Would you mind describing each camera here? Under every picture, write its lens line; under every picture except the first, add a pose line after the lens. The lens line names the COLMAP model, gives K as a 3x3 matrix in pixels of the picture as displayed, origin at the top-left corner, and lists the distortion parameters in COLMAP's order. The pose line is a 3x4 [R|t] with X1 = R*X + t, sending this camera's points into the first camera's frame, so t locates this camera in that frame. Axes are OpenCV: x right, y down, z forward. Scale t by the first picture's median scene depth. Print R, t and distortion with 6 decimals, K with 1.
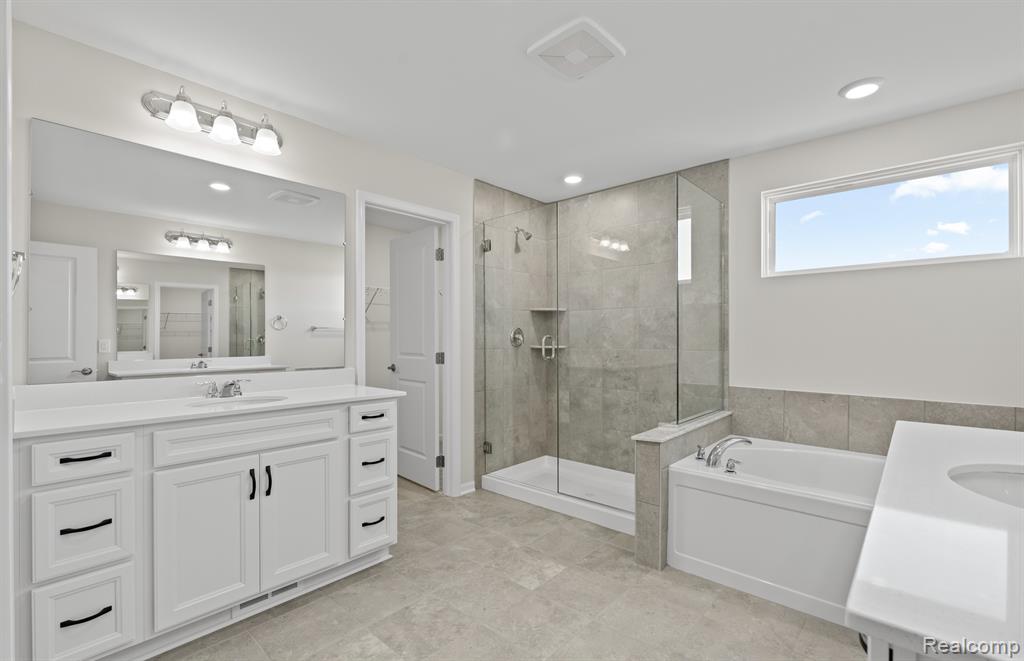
lens RADIAL K [[452.6, 0, 487.3], [0, 452.6, 335.7], [0, 0, 1]] dist [0.000591, 0.000184]
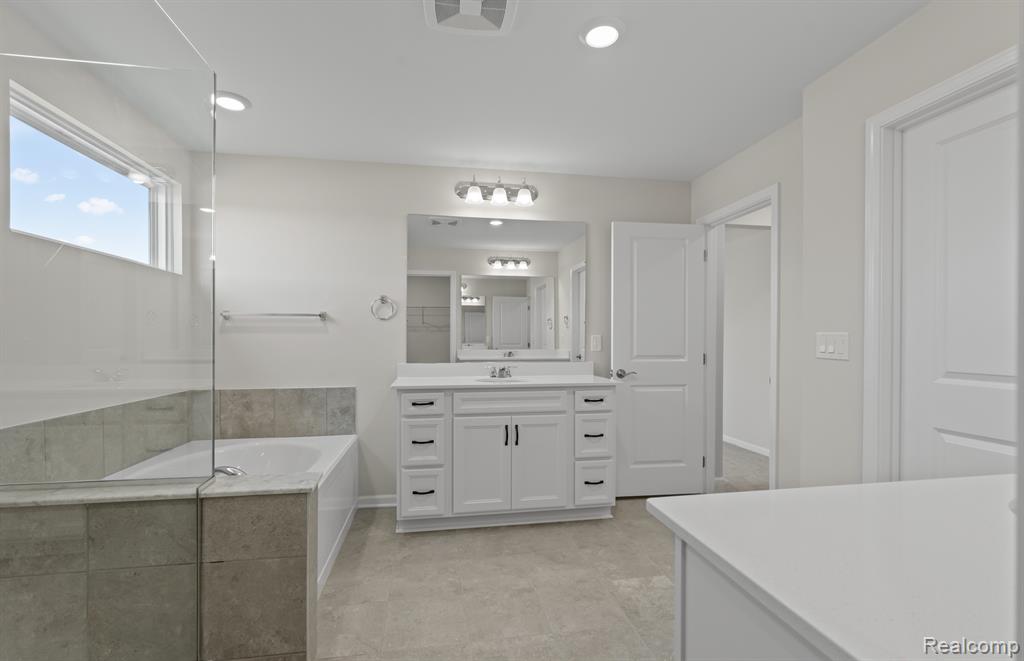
lens RADIAL K [[485.0, 0, 512.0], [0, 485.0, 330.5], [0, 0, 1]] dist [-0.000181, -0.000121]
pose [[0.796155, 0.006133, -0.605062, 0.401792], [-0.003643, 0.999979, 0.005341, -0.023158], [0.605082, -0.002048, 0.796161, -0.229655]]
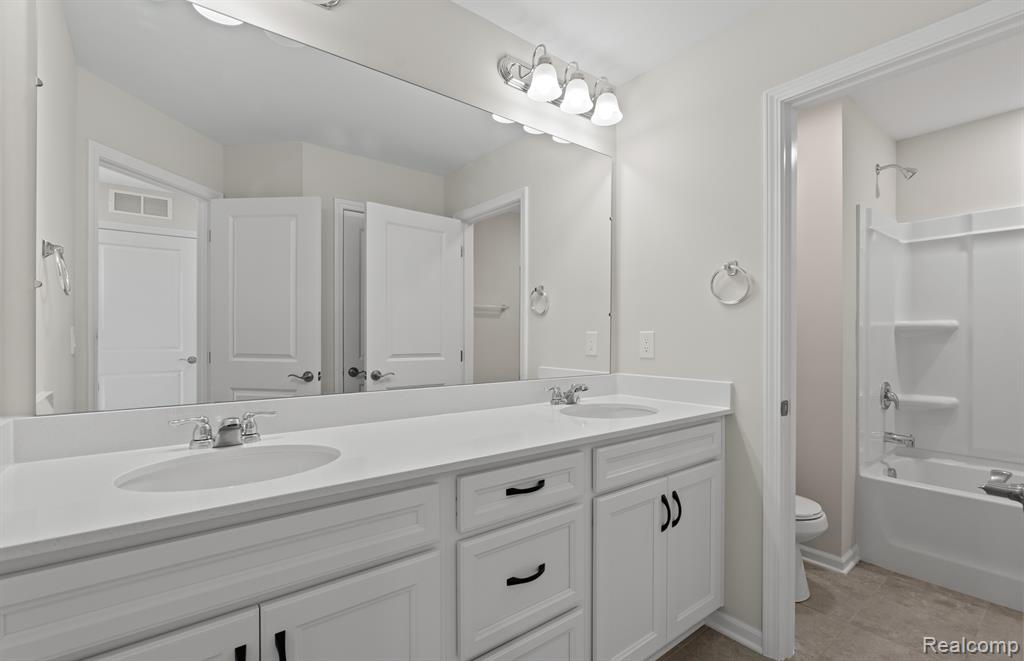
lens RADIAL K [[485.0, 0, 512.0], [0, 485.0, 330.5], [0, 0, 1]] dist [-0.000181, -0.000121]
pose [[0.991259, 0.007645, -0.131711, -0.187562], [-0.006833, 0.999955, 0.006609, -0.001754], [0.131755, -0.005652, 0.991266, 0.514255]]
